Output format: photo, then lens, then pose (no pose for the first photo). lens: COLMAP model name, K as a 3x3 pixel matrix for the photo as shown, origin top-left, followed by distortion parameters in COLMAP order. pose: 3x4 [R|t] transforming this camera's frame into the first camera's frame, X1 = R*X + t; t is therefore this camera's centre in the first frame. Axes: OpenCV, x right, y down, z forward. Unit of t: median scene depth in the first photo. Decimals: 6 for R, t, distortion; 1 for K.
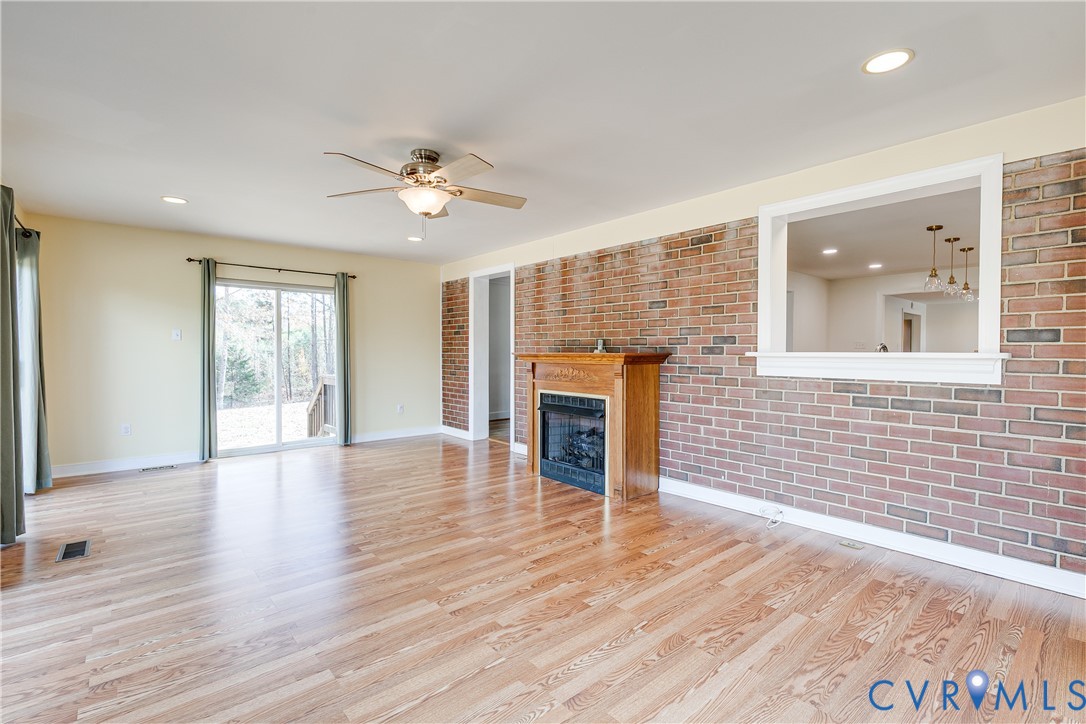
lens RADIAL K [[507.8, 0, 548.2], [0, 507.8, 358.3], [0, 0, 1]] dist [0.007468, -0.000728]
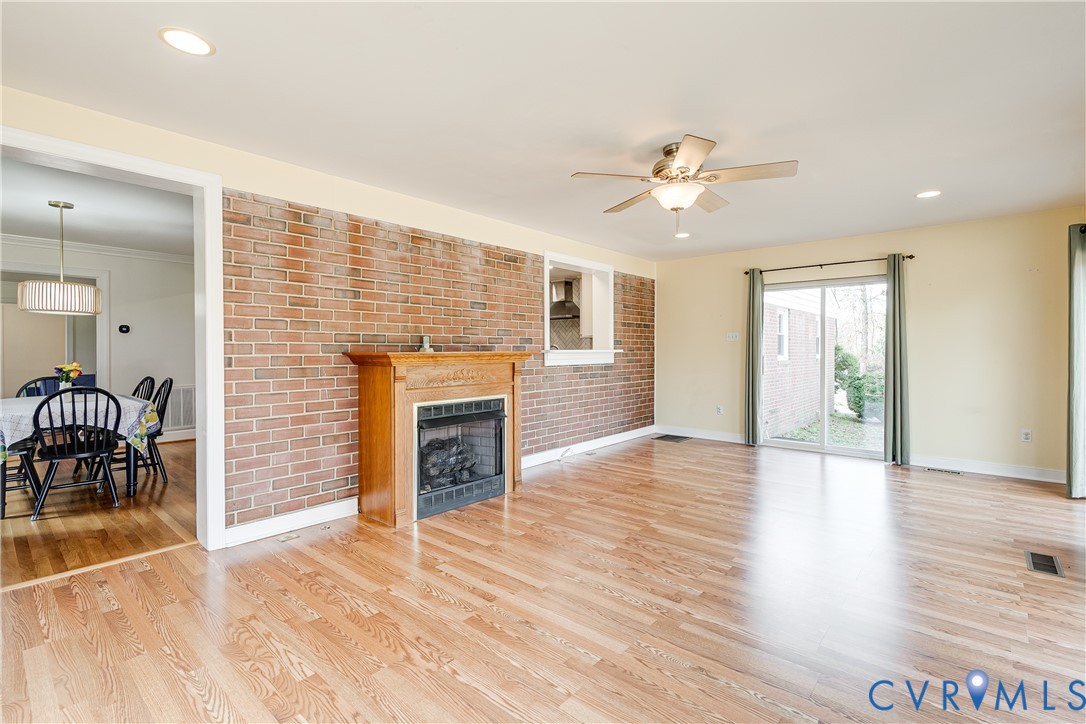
lens RADIAL K [[507.8, 0, 547.5], [0, 507.8, 355.7], [0, 0, 1]] dist [0.007468, -0.000728]
pose [[-0.168490, -0.016240, 0.985570, -0.865229], [0.014021, 0.999724, 0.018870, -0.019700], [-0.985604, 0.016998, -0.168216, 1.054171]]
